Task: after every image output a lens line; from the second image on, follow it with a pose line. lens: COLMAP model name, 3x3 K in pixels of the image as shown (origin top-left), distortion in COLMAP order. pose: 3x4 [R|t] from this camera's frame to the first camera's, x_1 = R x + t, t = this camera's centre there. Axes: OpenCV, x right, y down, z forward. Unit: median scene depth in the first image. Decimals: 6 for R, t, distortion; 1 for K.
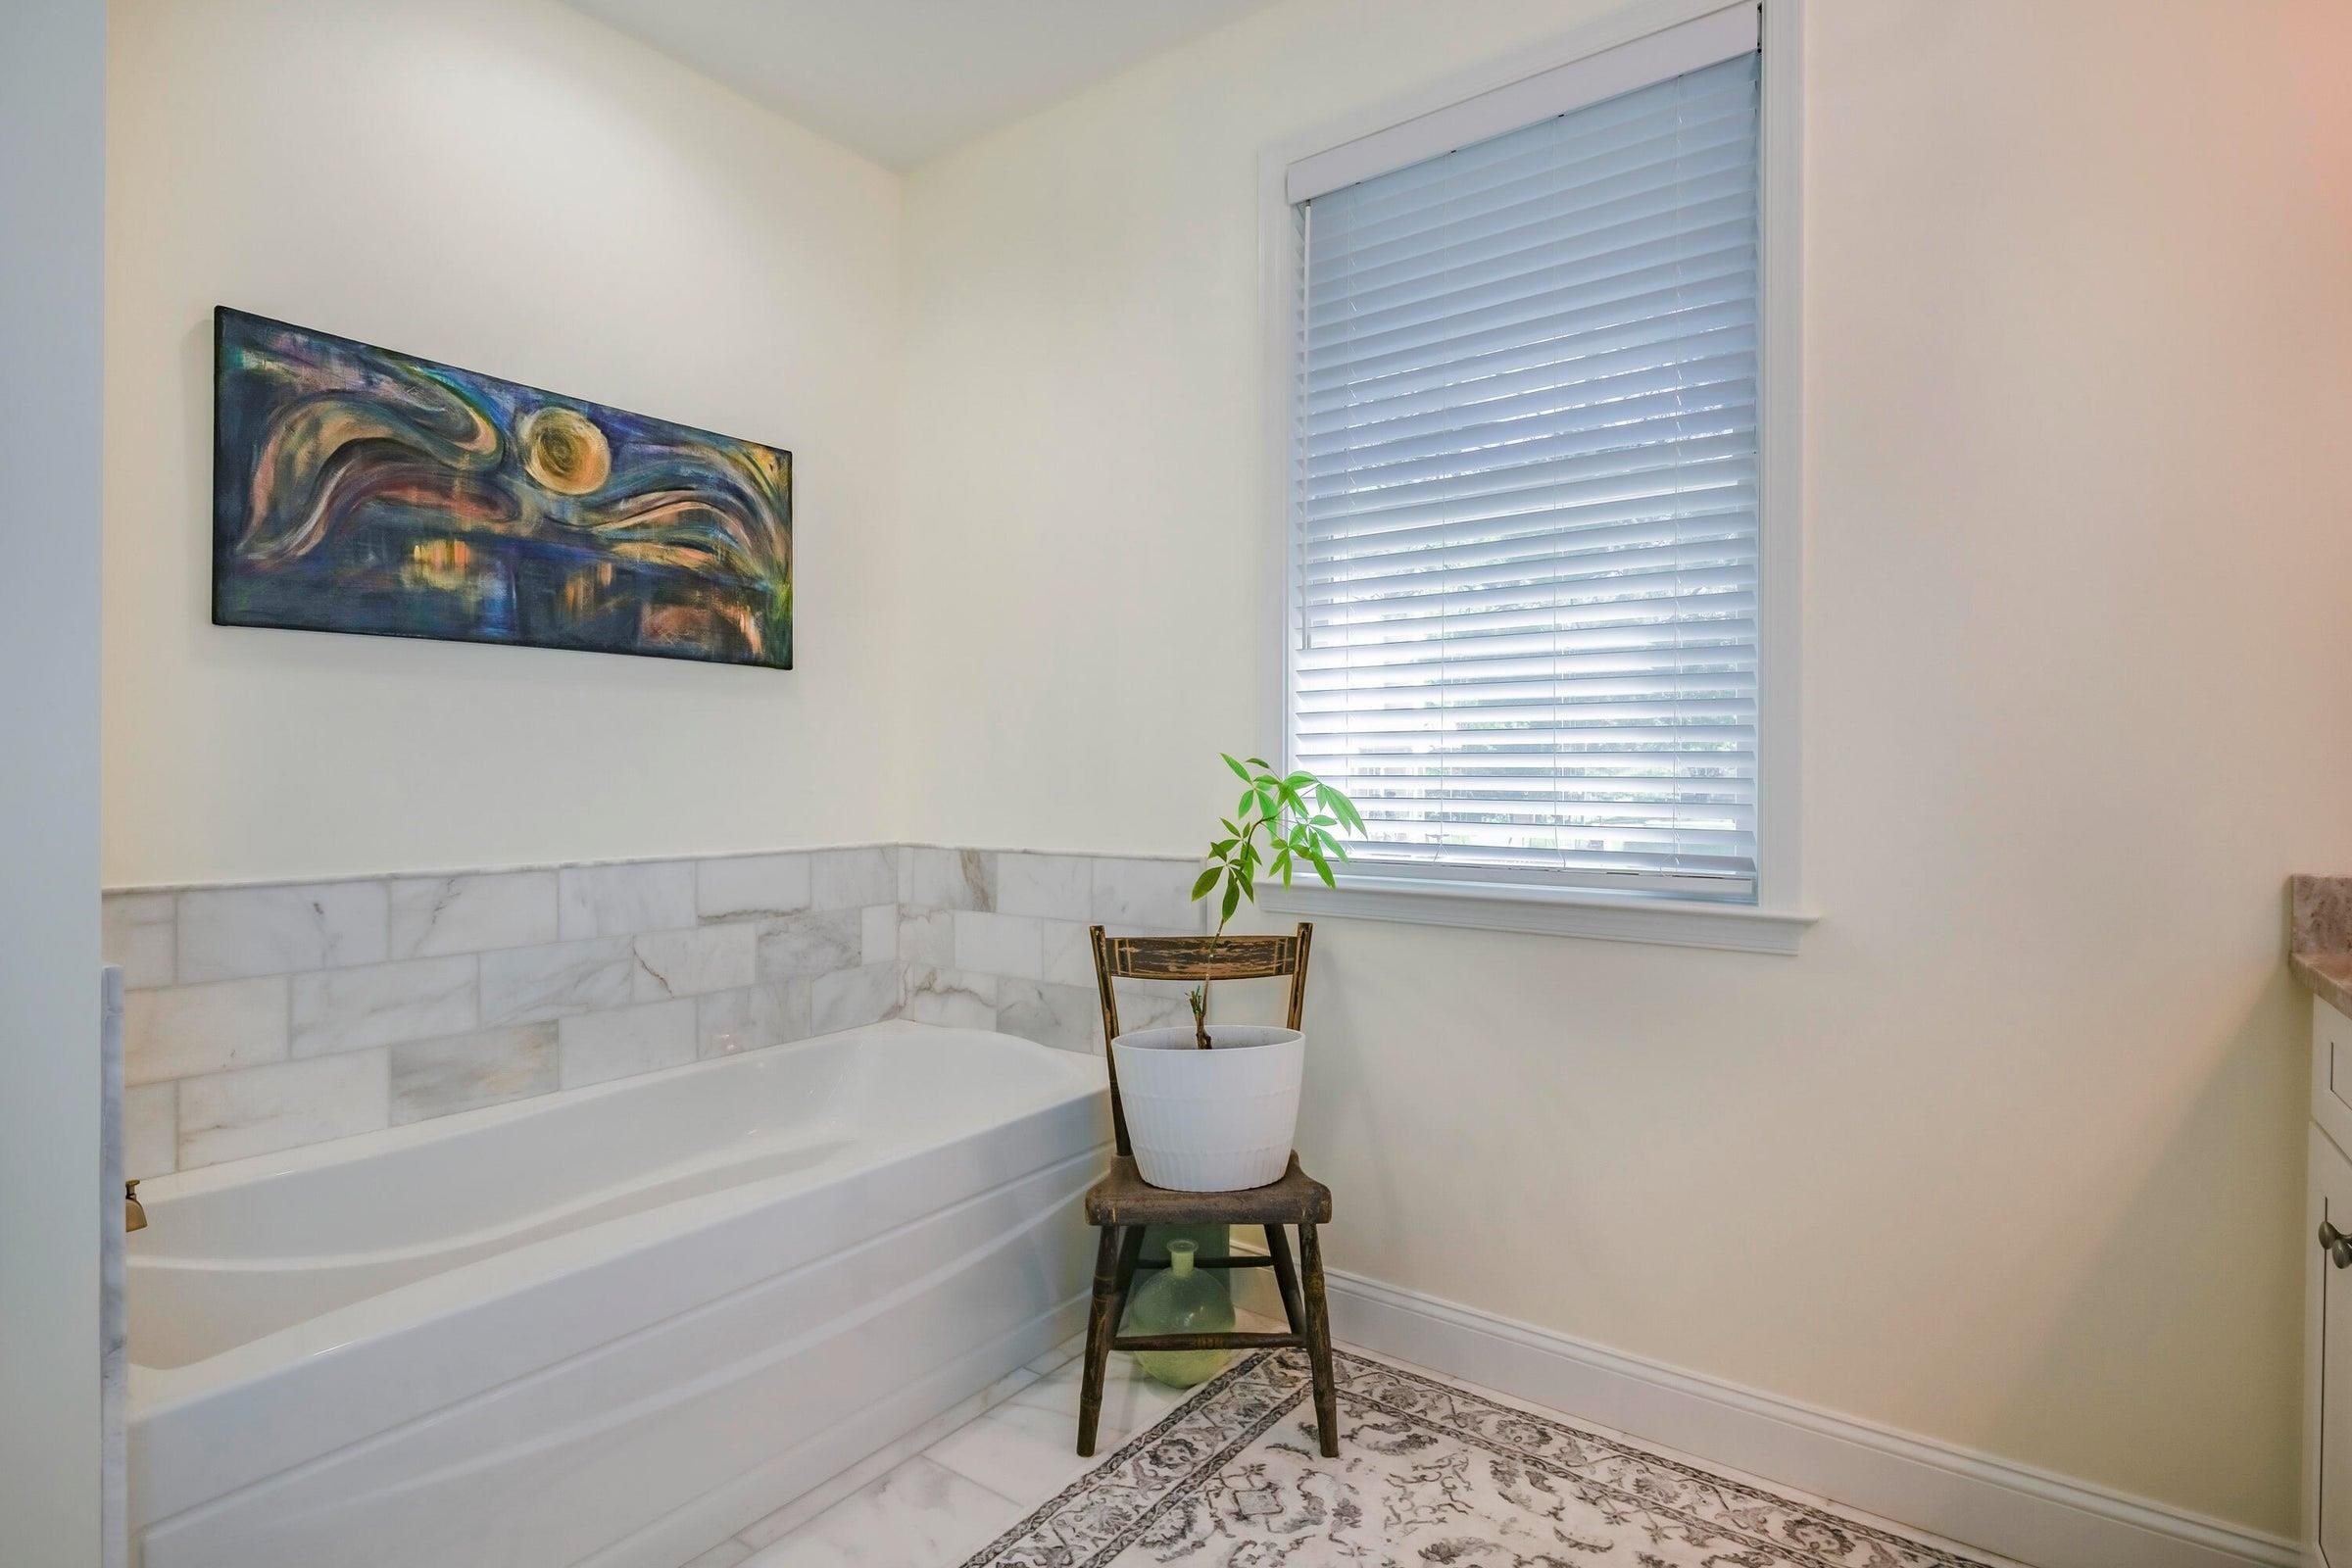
lens RADIAL K [[1161.3, 0, 1174.5], [0, 1161.3, 789.9], [0, 0, 1]] dist [0.003584, -0.000439]
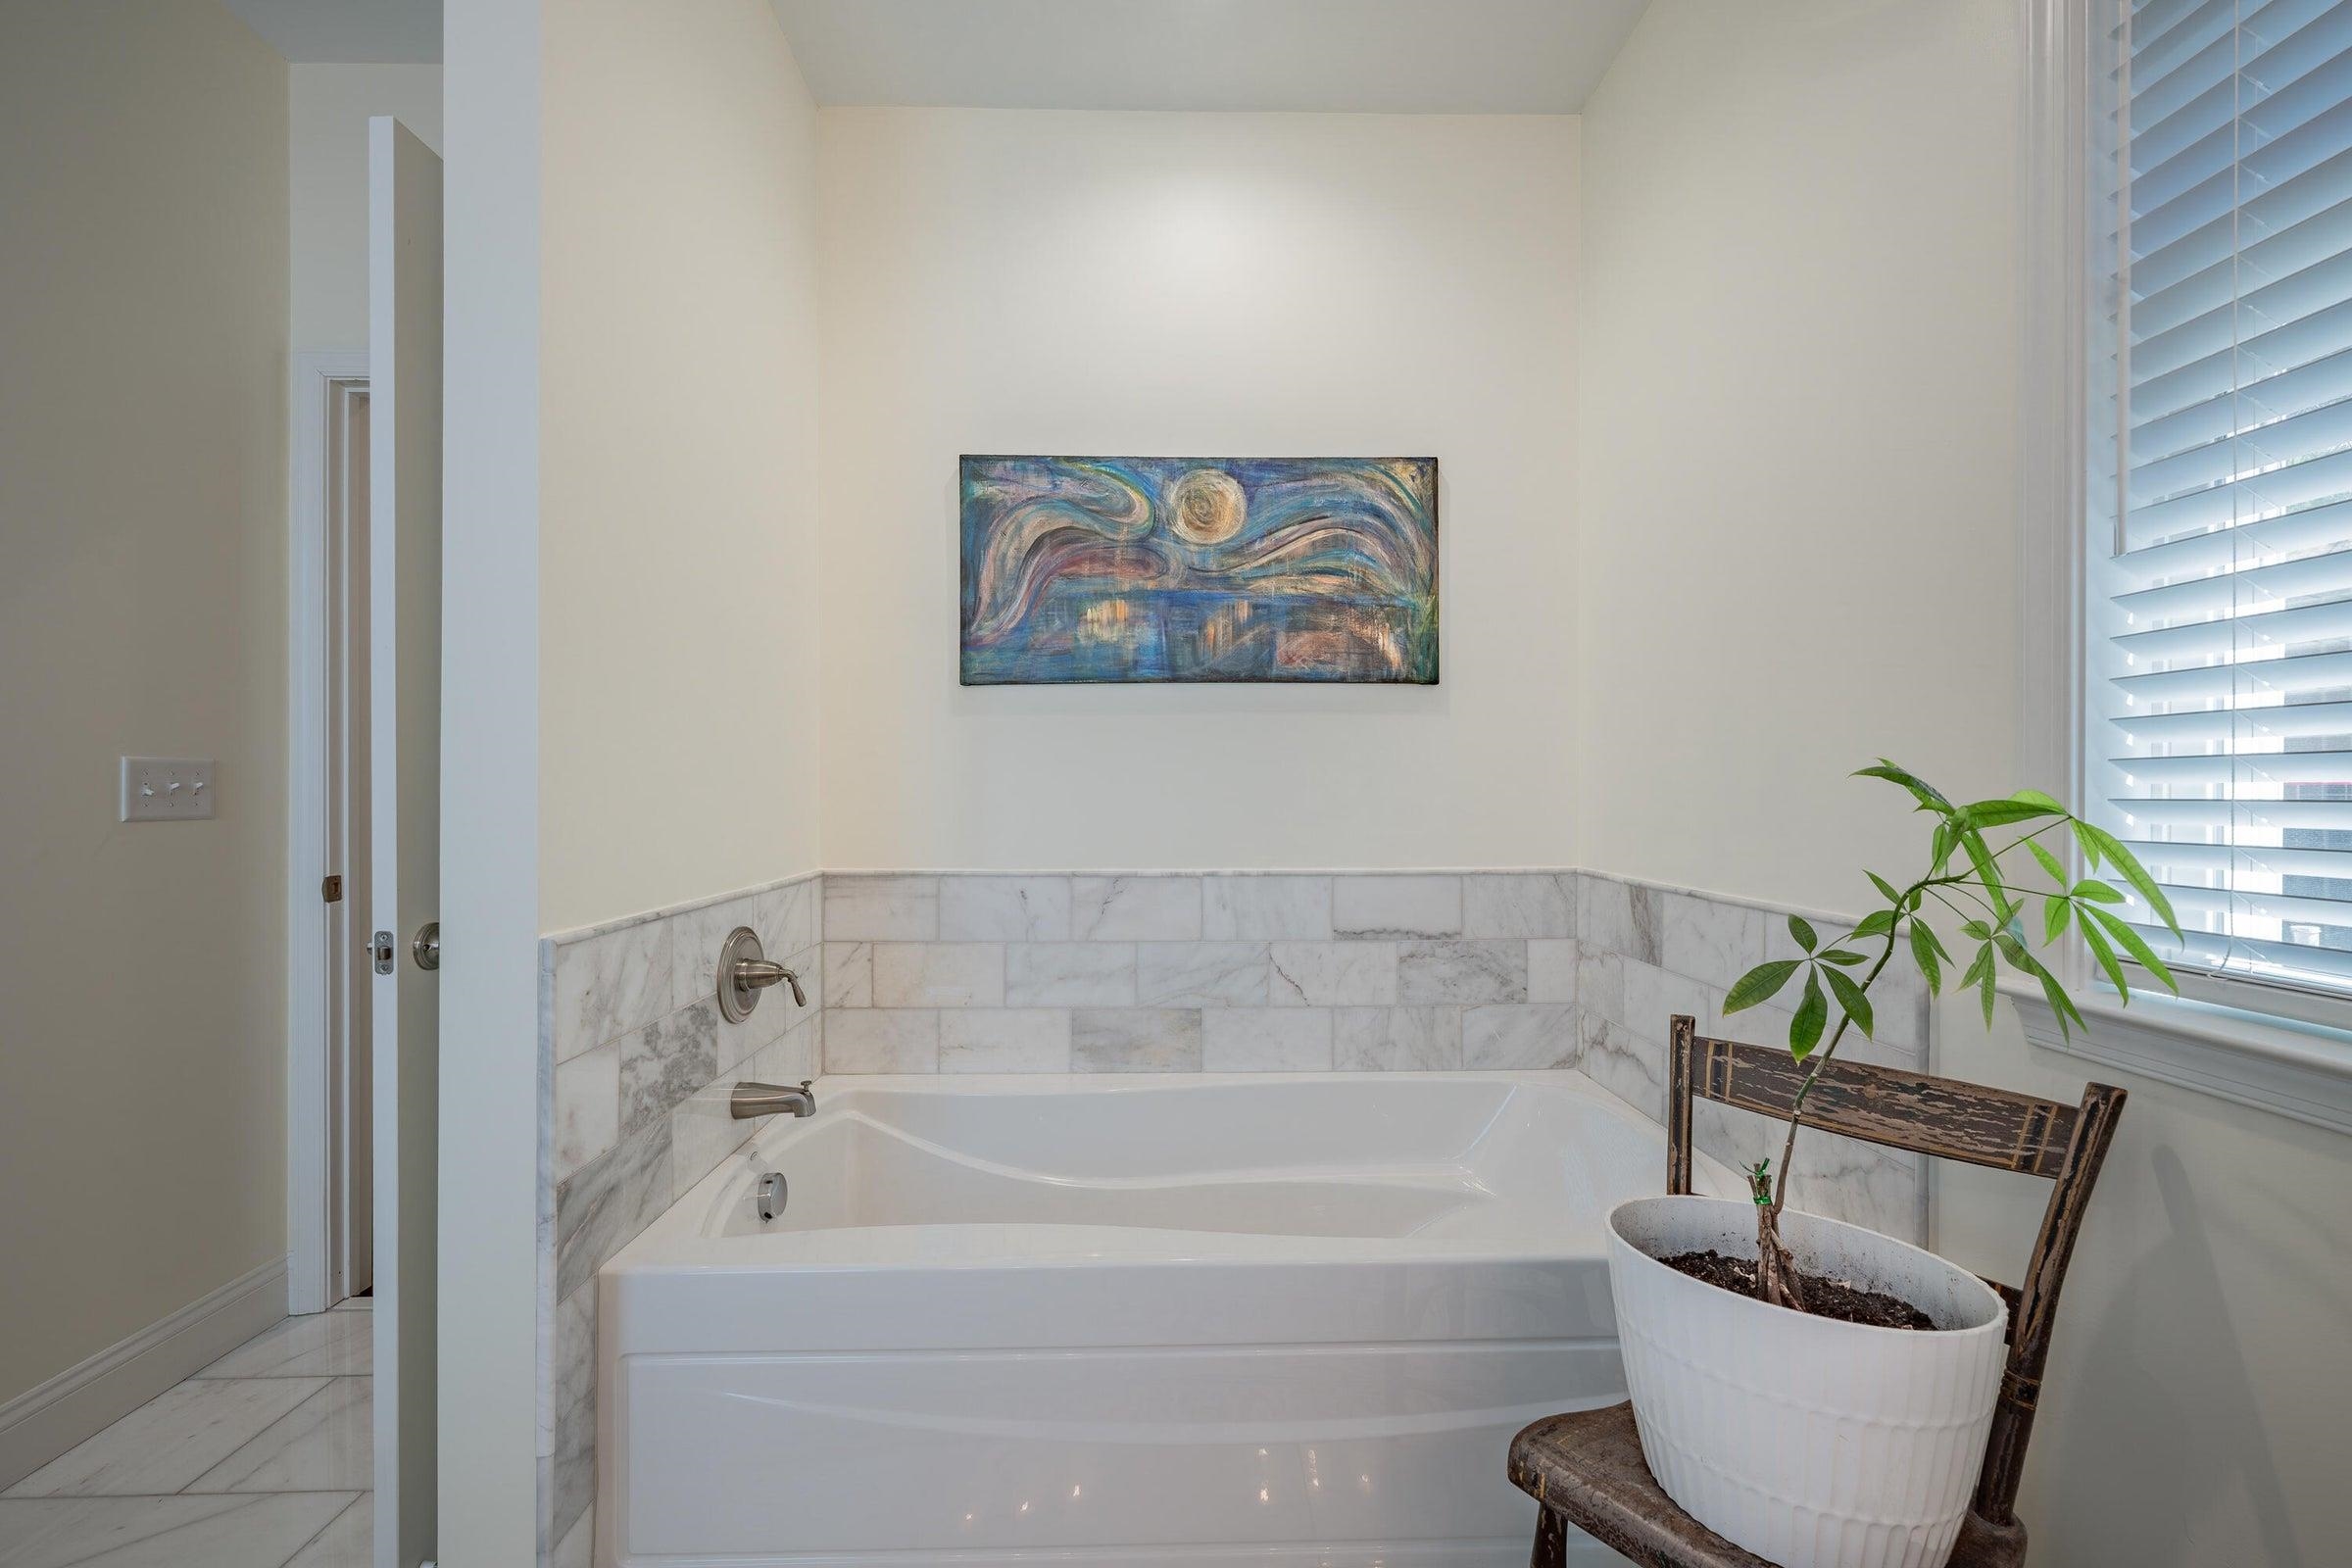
lens RADIAL K [[951.9, 0, 1170.7], [0, 951.9, 796.3], [0, 0, 1]] dist [0.001203, -0.001241]
pose [[0.617407, 0.005065, -0.786628, 0.186925], [-0.010398, 0.999944, -0.001723, -0.008338], [0.786576, 0.009244, 0.617425, 0.412096]]
